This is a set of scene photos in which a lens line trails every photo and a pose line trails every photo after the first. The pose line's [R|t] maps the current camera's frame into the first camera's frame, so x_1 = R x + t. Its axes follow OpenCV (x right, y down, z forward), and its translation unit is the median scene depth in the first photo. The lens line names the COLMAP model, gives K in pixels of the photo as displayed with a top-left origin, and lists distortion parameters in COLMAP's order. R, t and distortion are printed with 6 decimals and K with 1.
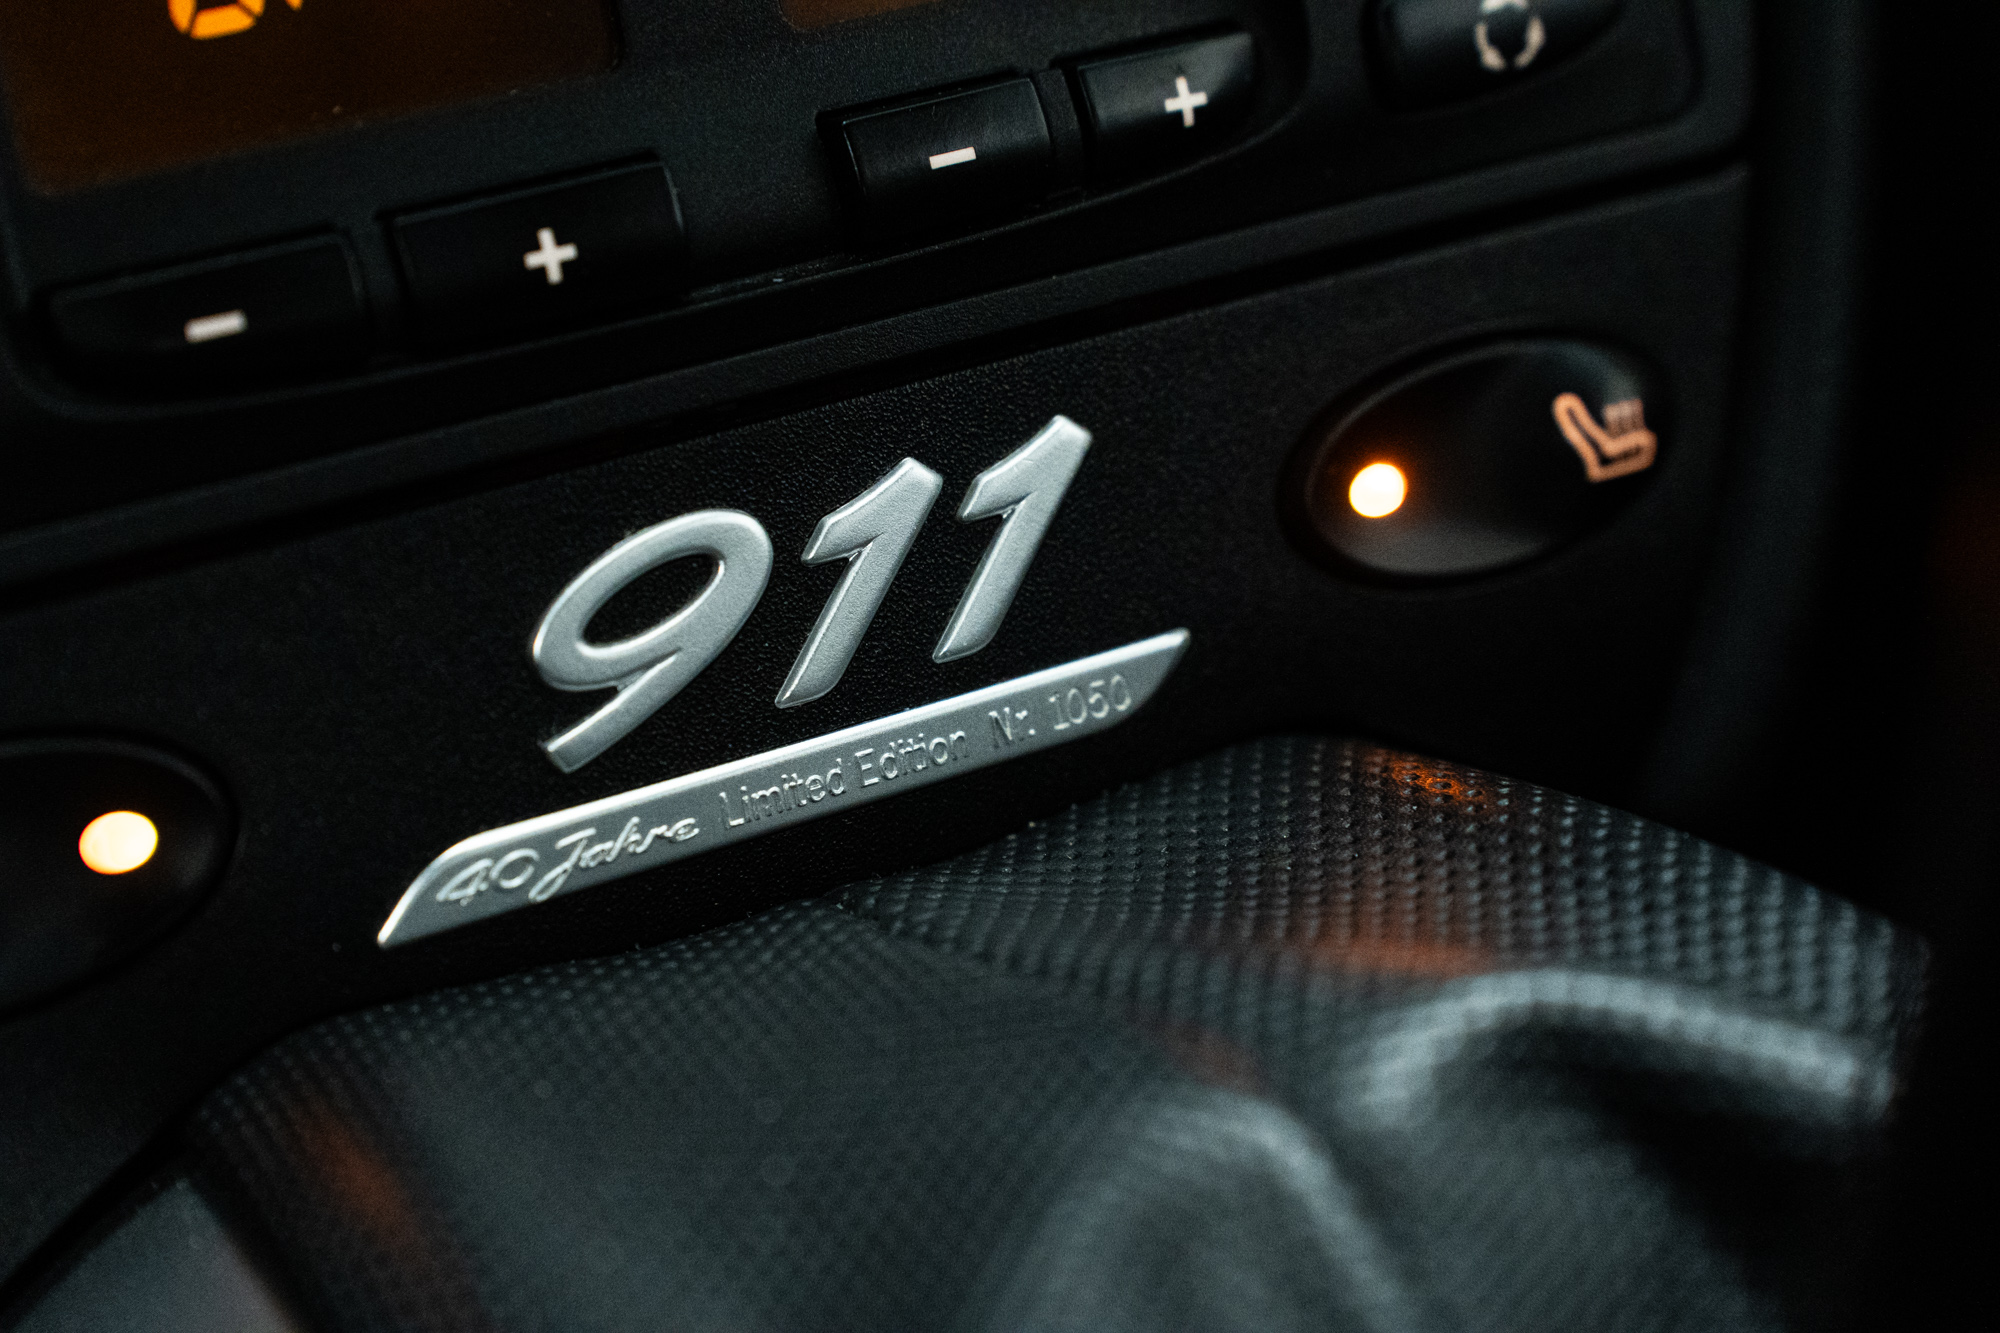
lens RADIAL K [[4513.3, 0, 989.2], [0, 4513.3, 659.8], [0, 0, 1]] dist [-0.105057, 0.000000]
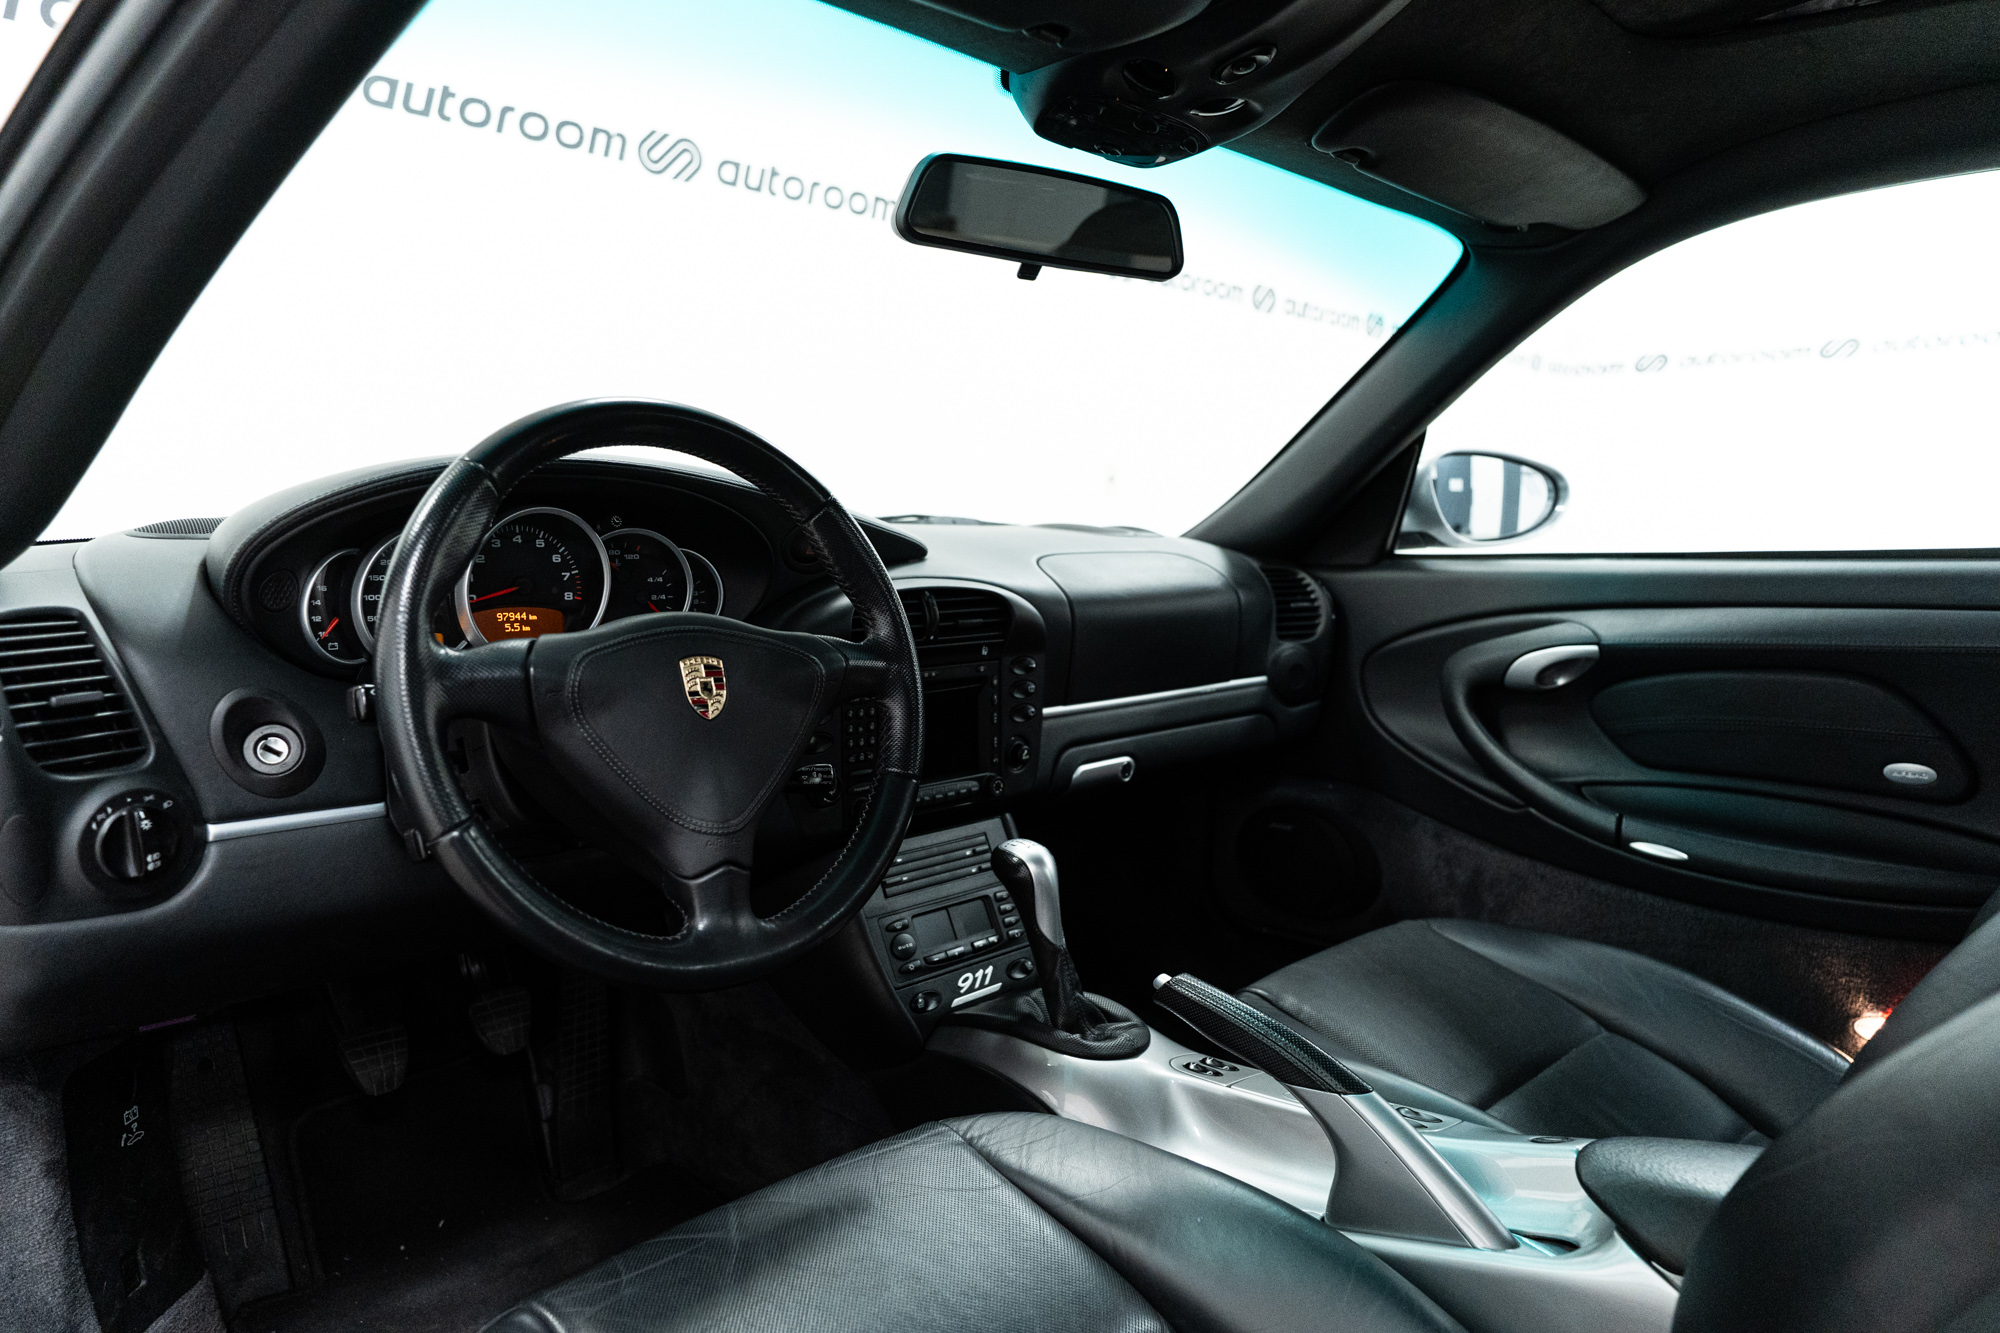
lens RADIAL K [[1313.3, 0, 982.5], [0, 1313.3, 689.1], [0, 0, 1]] dist [0.022644, -0.006275]
pose [[0.963671, -0.052093, 0.261964, -0.954915], [0.157973, 0.902019, -0.401753, 0.742452], [-0.215368, 0.428541, 0.877479, -2.628598]]
